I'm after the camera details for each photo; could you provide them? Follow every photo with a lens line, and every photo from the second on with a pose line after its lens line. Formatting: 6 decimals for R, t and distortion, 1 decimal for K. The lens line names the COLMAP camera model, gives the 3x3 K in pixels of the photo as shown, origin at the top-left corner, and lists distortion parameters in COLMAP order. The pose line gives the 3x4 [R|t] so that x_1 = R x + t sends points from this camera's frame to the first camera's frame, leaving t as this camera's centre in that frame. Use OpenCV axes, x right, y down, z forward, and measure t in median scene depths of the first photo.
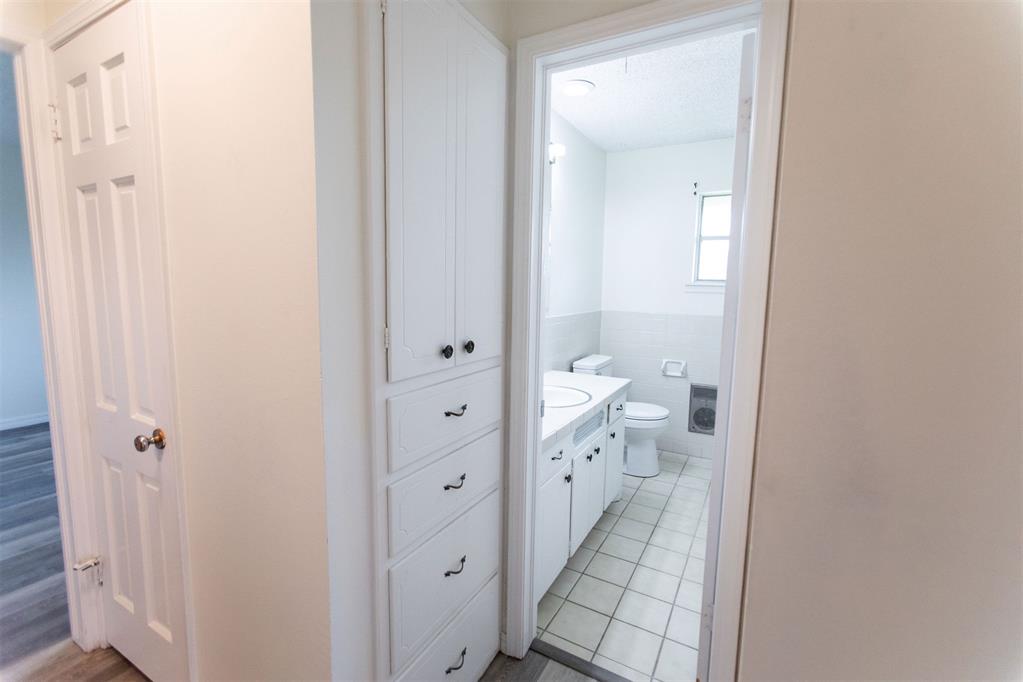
lens RADIAL K [[453.3, 0, 511.5], [0, 453.3, 341.0], [0, 0, 1]] dist [-0.046023, 0.023140]
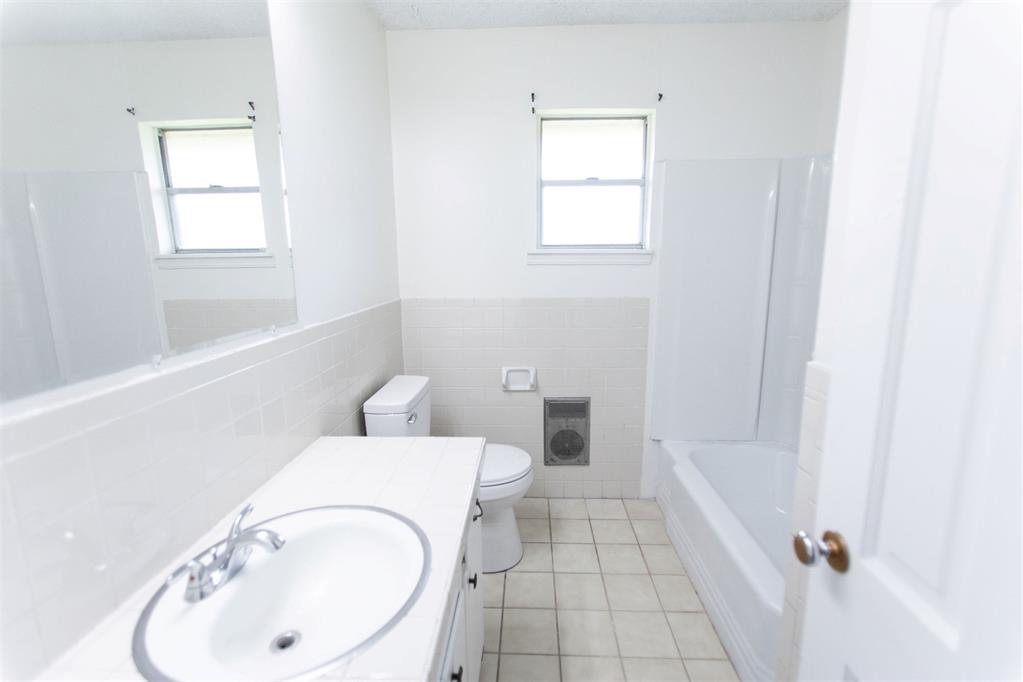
lens RADIAL K [[453.3, 0, 511.5], [0, 453.3, 341.0], [0, 0, 1]] dist [-0.046023, 0.023140]
pose [[0.889858, -0.107116, 0.443485, 0.057974], [0.083153, 0.993845, 0.073200, -0.047446], [-0.448596, -0.028260, 0.893287, 0.409851]]
